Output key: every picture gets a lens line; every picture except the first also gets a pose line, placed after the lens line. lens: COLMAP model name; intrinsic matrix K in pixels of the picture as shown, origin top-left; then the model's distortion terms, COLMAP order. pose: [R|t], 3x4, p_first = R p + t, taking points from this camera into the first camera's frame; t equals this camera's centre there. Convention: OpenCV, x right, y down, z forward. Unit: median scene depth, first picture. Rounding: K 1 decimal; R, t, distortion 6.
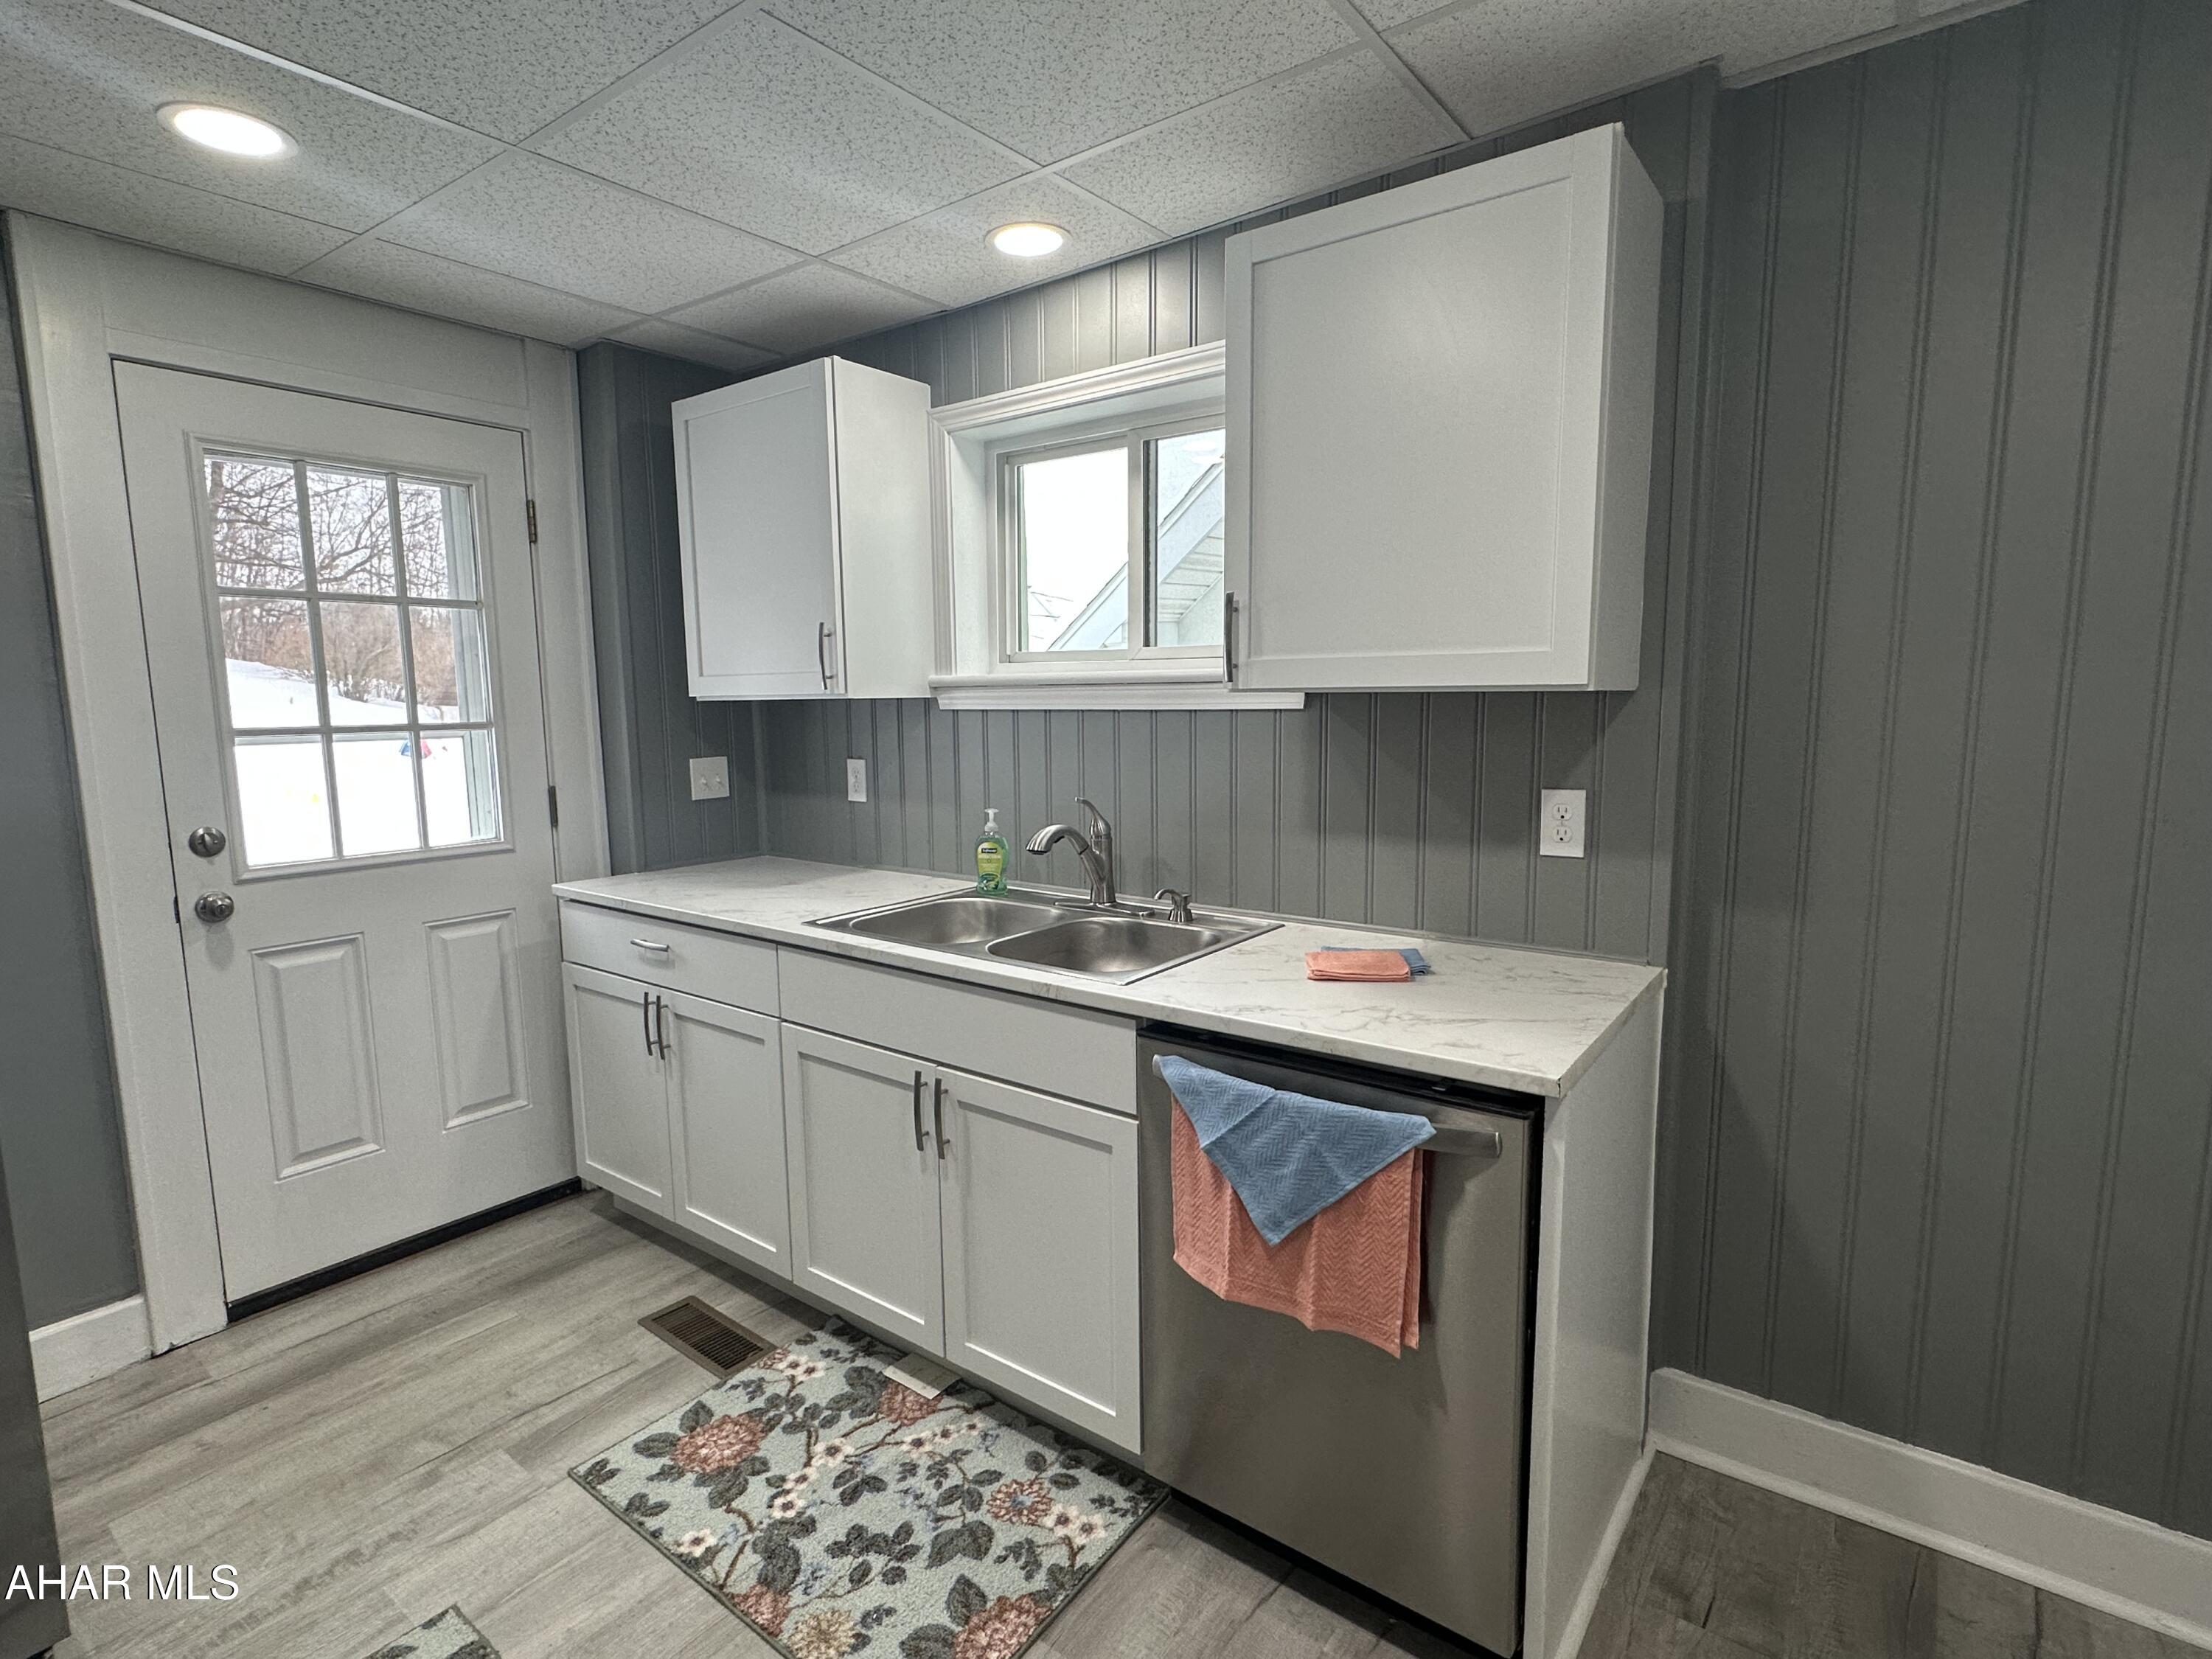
lens RADIAL K [[1097.6, 0, 1101.3], [0, 1097.6, 837.0], [0, 0, 1]] dist [-0.001207, -0.000455]
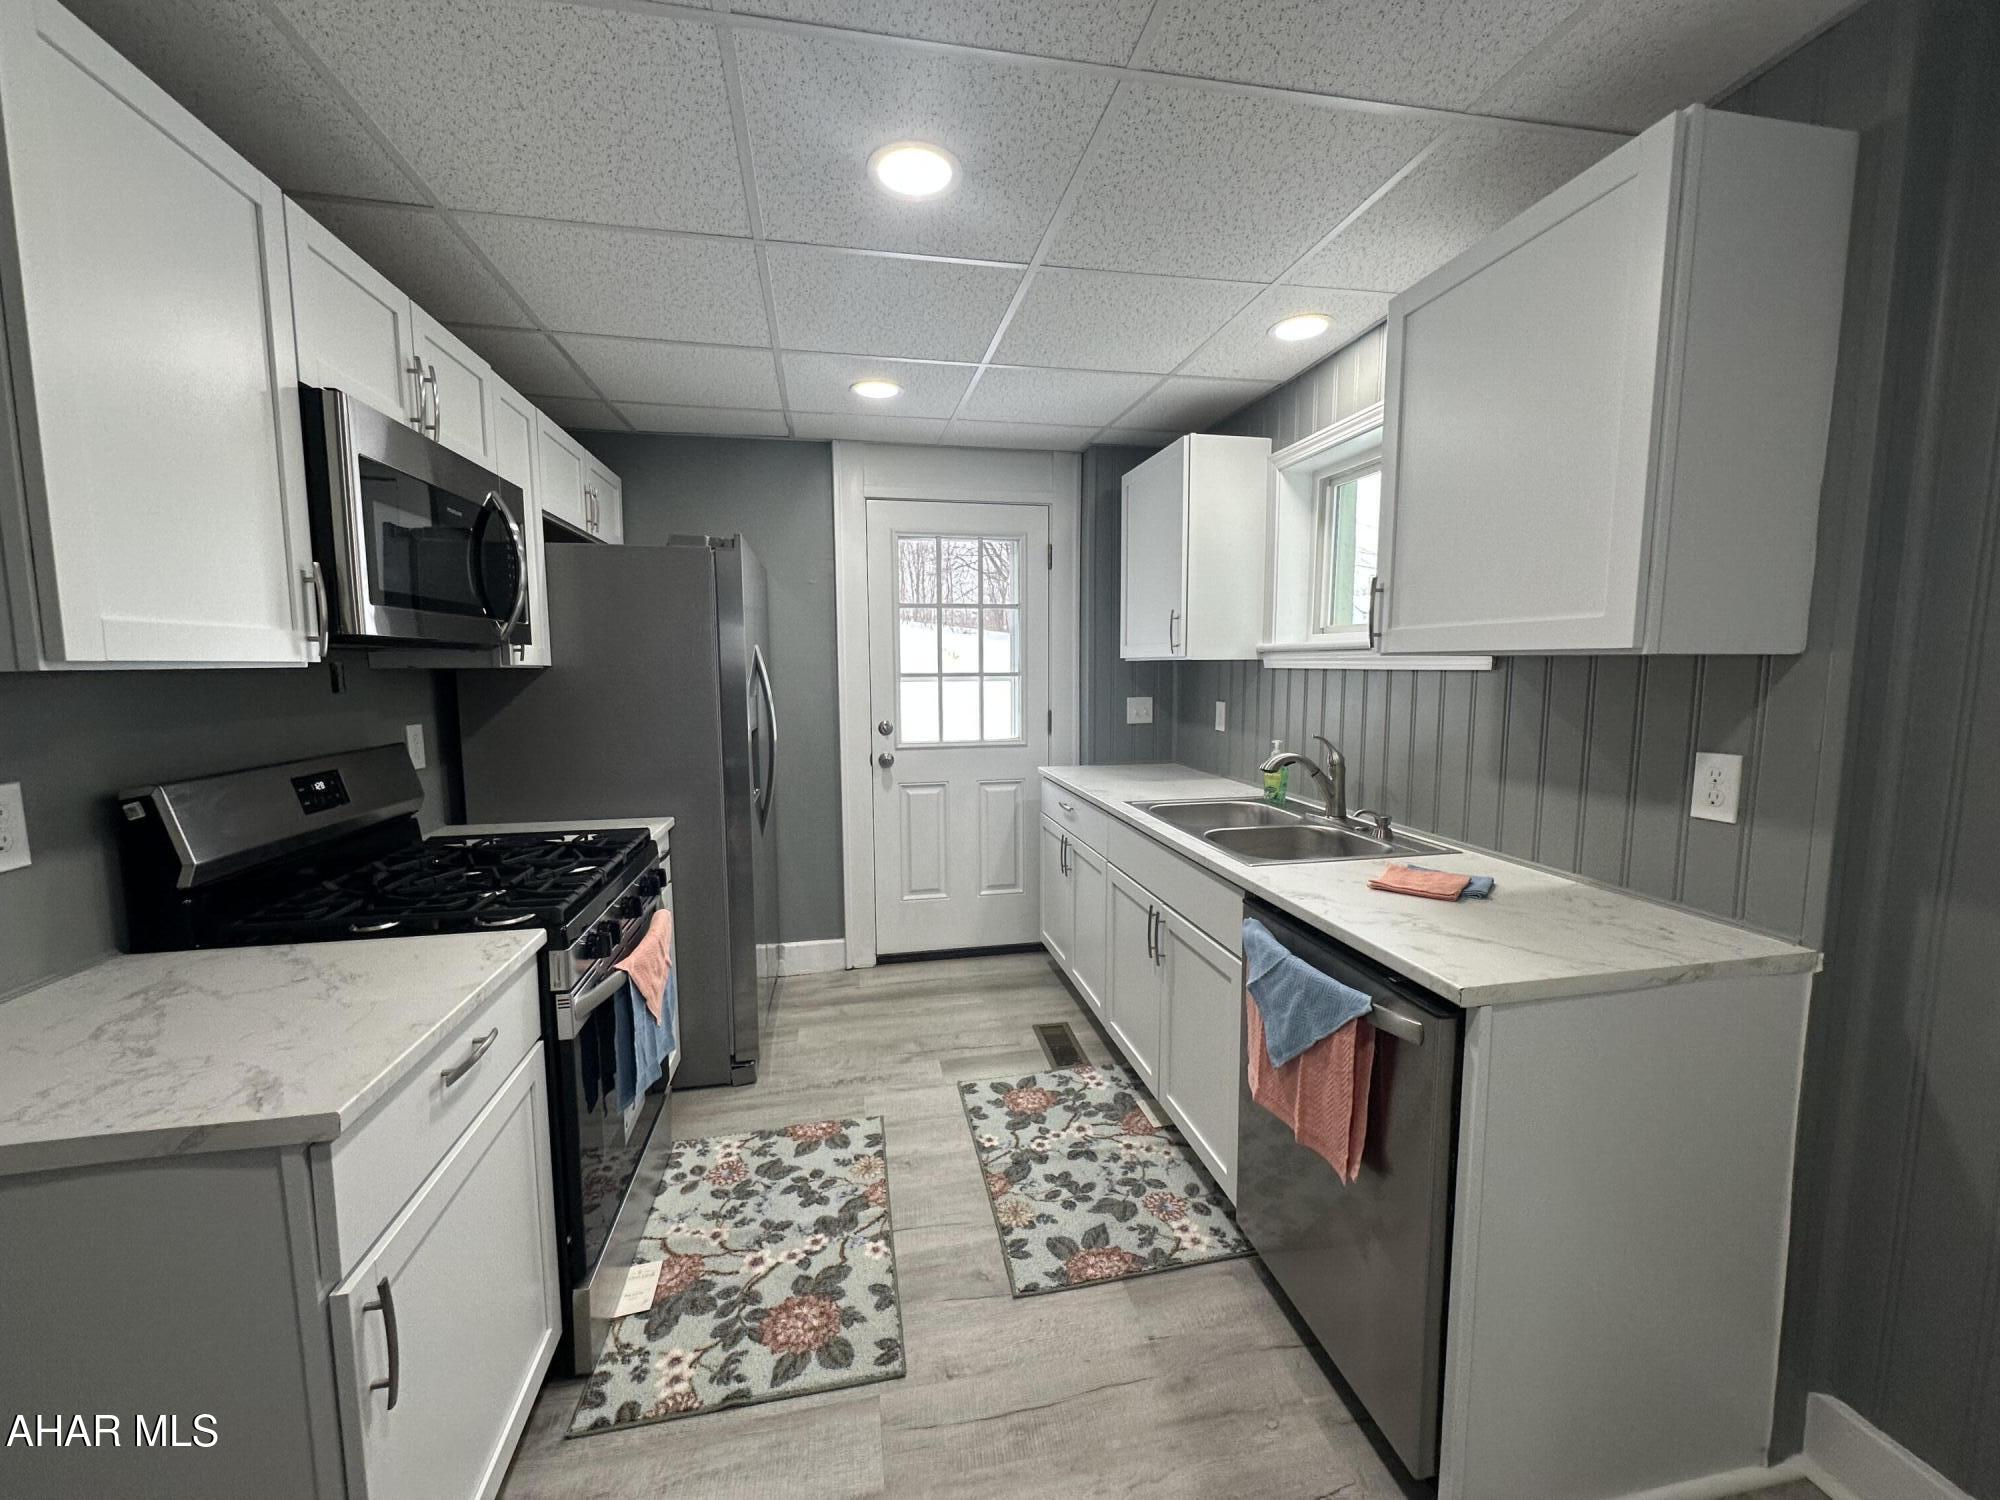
lens RADIAL K [[797.4, 0, 999.9], [0, 797.4, 749.0], [0, 0, 1]] dist [-0.003226, -0.000234]
pose [[0.749312, 0.078082, -0.657597, 0.368243], [-0.087712, 0.995977, 0.018316, -0.002580], [0.656382, 0.043954, 0.753147, 0.022455]]
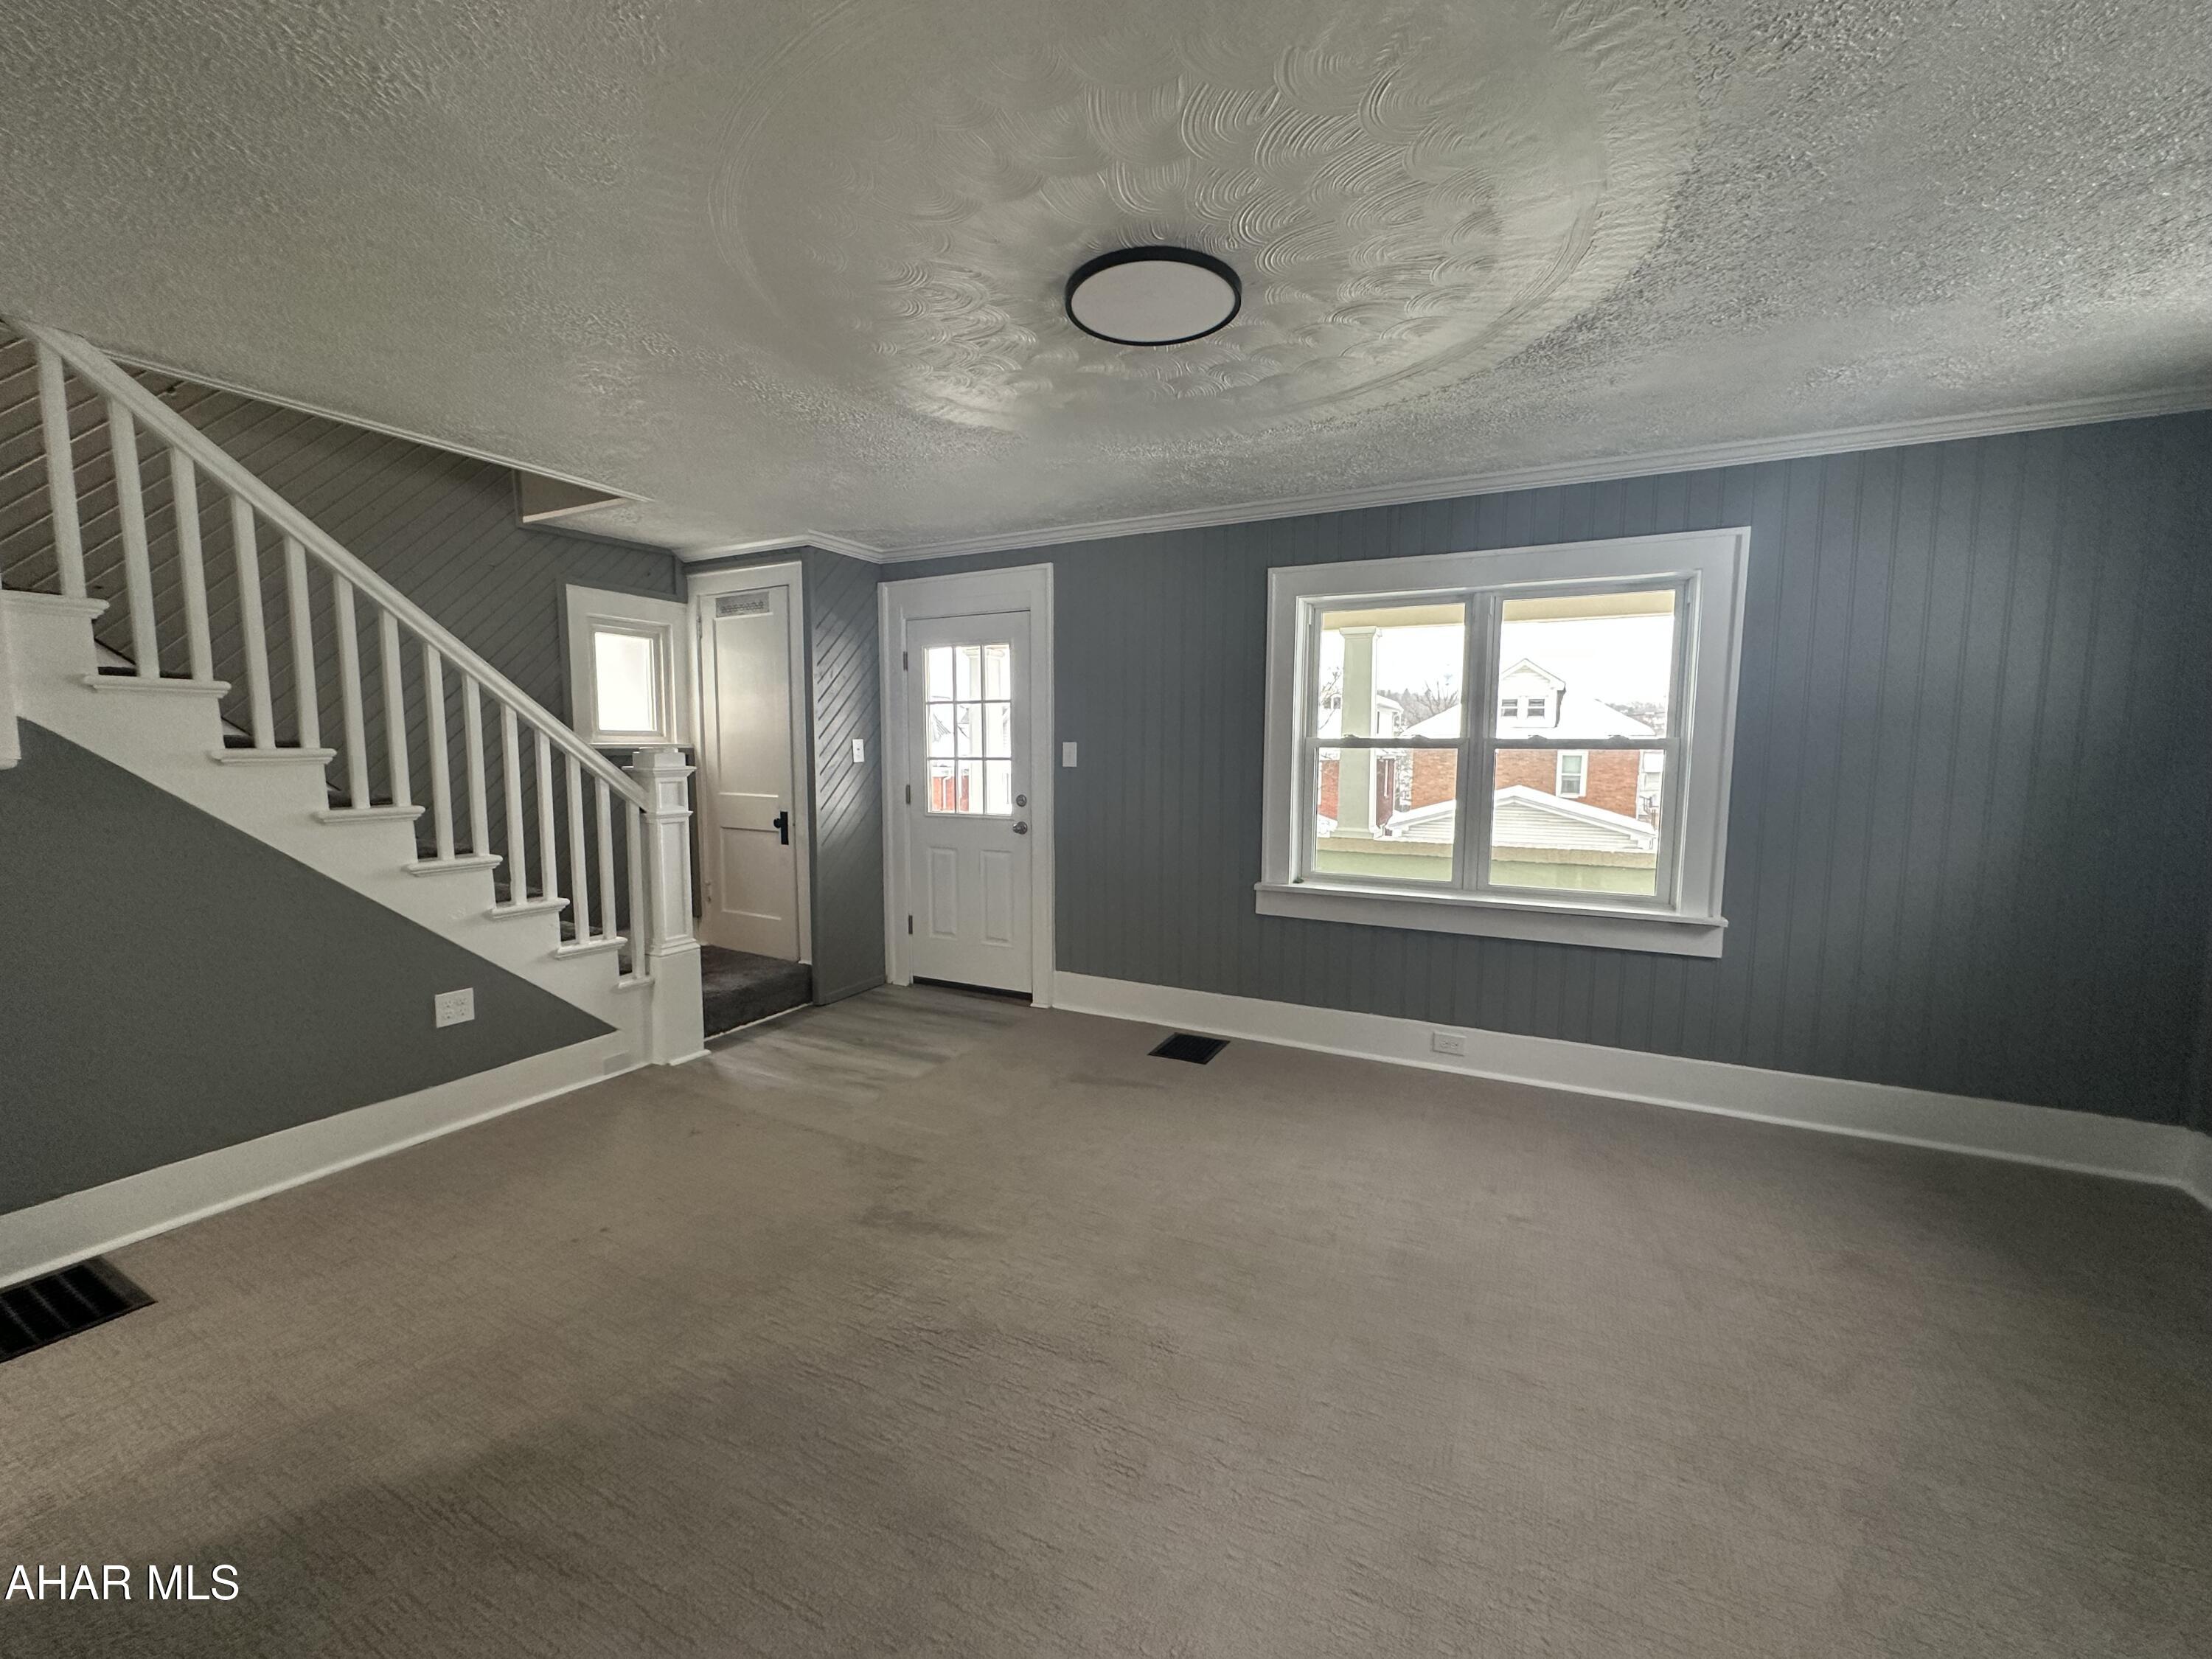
lens RADIAL K [[882.0, 0, 1105.9], [0, 882.0, 828.4], [0, 0, 1]] dist [-0.003226, -0.000234]
pose [[0.171196, 0.111532, -0.978904, 1.476883], [-0.132406, 0.987163, 0.089318, -0.194689], [0.976299, 0.114322, 0.183766, 1.182718]]
